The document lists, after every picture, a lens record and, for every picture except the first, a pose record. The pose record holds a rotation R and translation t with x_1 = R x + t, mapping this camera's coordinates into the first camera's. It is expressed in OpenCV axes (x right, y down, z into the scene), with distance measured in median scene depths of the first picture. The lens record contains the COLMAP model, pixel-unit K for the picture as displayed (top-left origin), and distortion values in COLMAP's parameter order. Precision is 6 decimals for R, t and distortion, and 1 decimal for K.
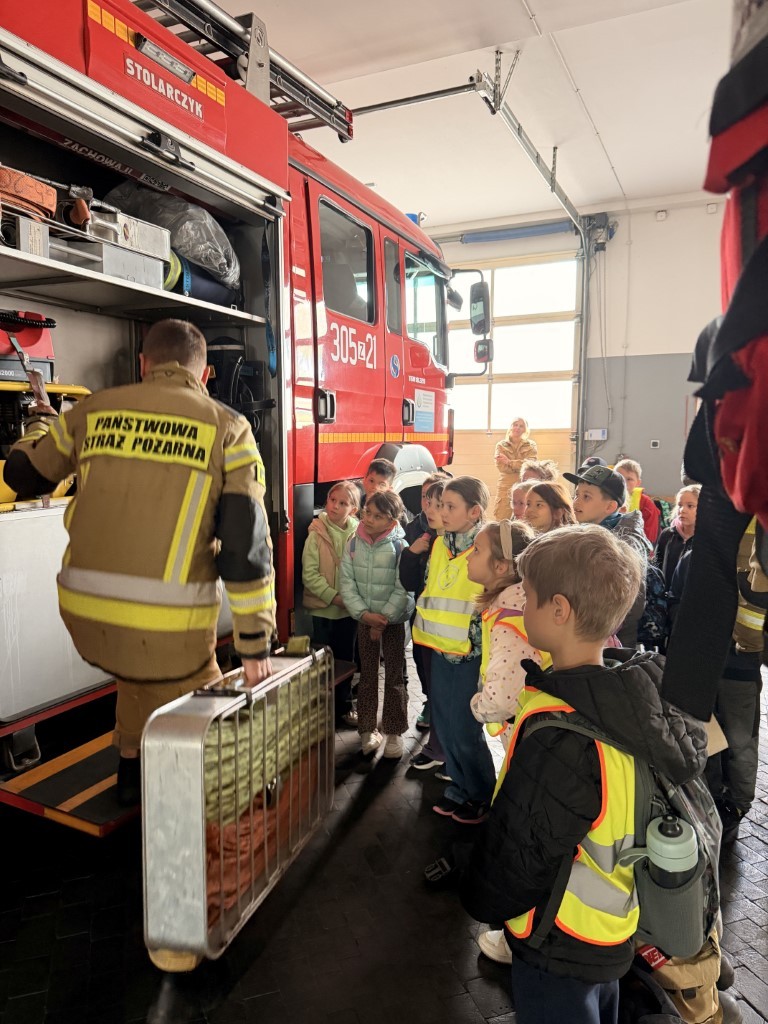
lens RADIAL K [[698.6, 0, 384.0], [0, 698.6, 512.0], [0, 0, 1]] dist [0.002669, 0.000067]
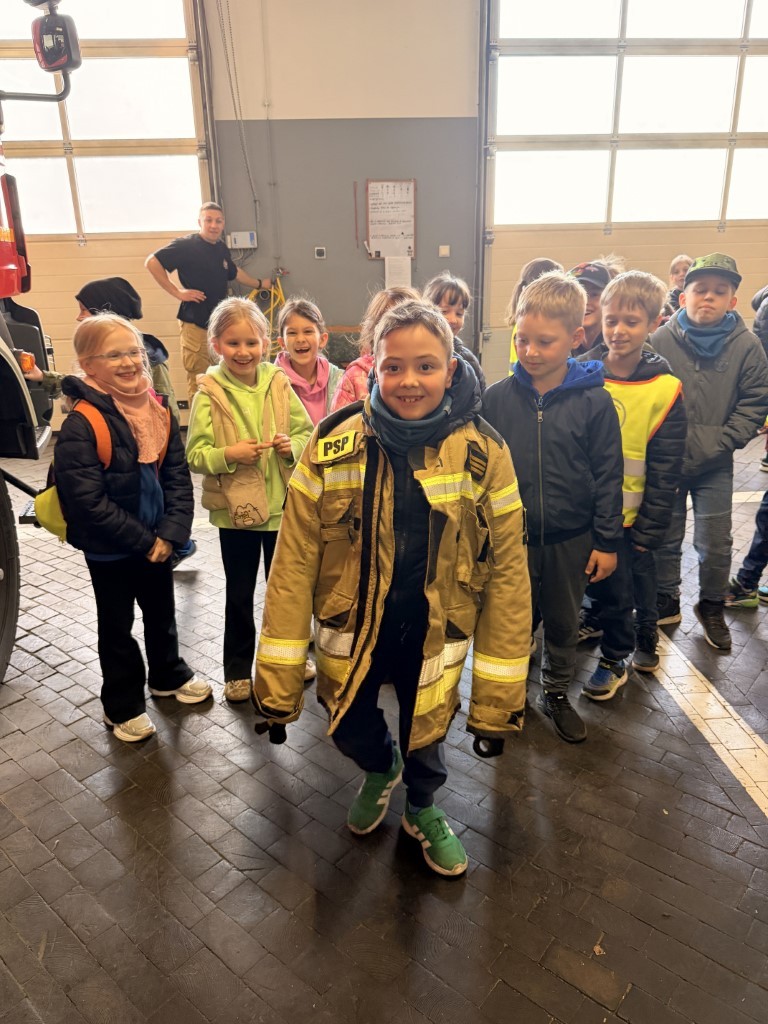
lens RADIAL K [[751.7, 0, 384.0], [0, 751.7, 512.0], [0, 0, 1]] dist [0.025421, 0.001986]
pose [[0.864626, -0.182536, 0.468083, 0.028418], [0.075594, 0.968325, 0.237977, -0.022034], [-0.496696, -0.170377, 0.851038, 0.346784]]
